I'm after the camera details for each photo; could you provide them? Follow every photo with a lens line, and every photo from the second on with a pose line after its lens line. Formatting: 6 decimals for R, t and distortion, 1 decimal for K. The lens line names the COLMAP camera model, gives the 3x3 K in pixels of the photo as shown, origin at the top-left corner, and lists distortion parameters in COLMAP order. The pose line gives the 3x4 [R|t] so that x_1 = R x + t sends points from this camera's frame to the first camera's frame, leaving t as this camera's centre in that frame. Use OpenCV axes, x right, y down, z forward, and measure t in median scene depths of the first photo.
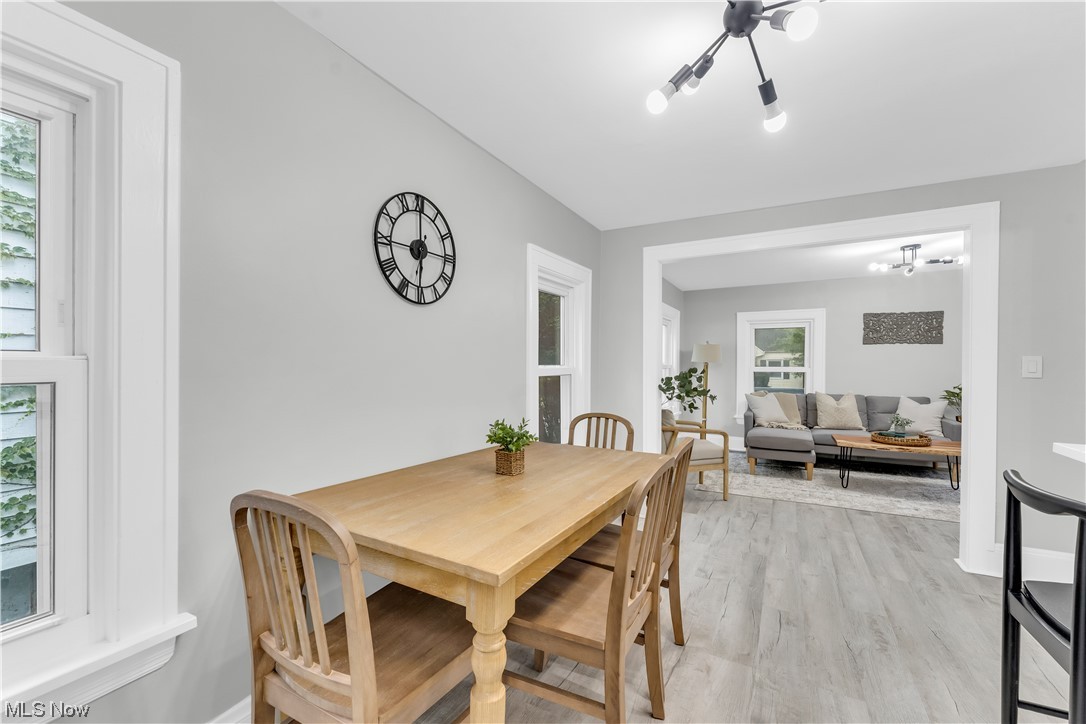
lens RADIAL K [[441.7, 0, 544.0], [0, 441.7, 364.6], [0, 0, 1]] dist [0.001824, -0.000636]
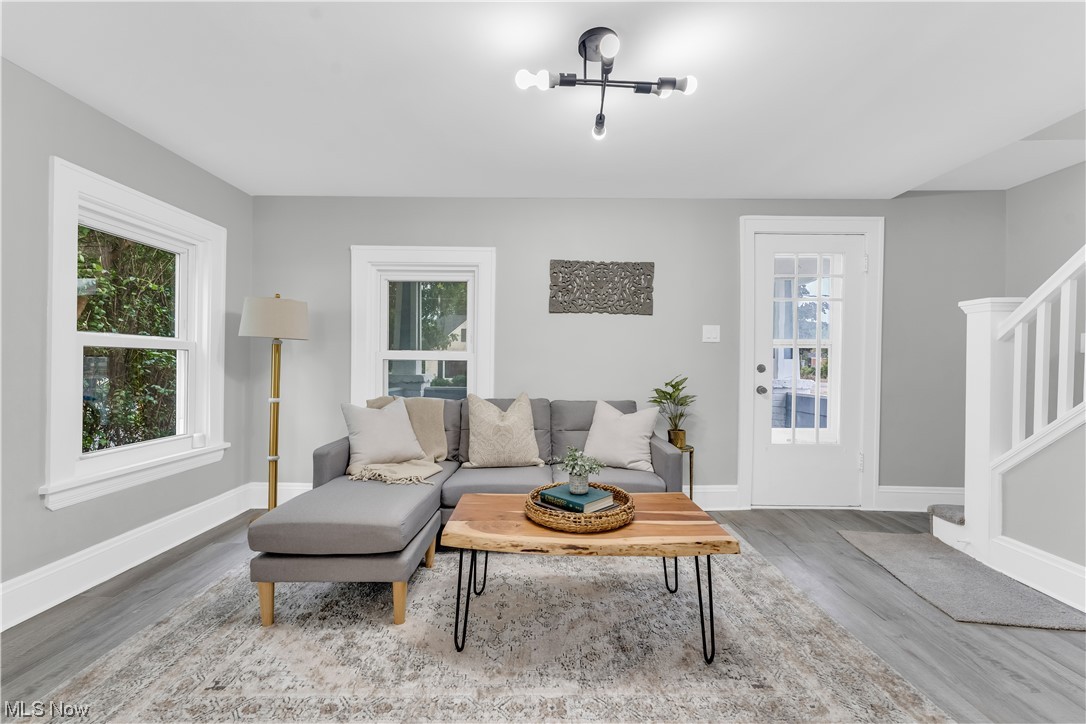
lens RADIAL K [[441.7, 0, 546.3], [0, 441.7, 365.0], [0, 0, 1]] dist [0.001824, -0.000636]
pose [[0.874957, 0.005110, 0.484173, 0.901061], [-0.006104, 0.999981, 0.000478, 0.048709], [-0.484162, -0.003374, 0.874972, 1.011623]]
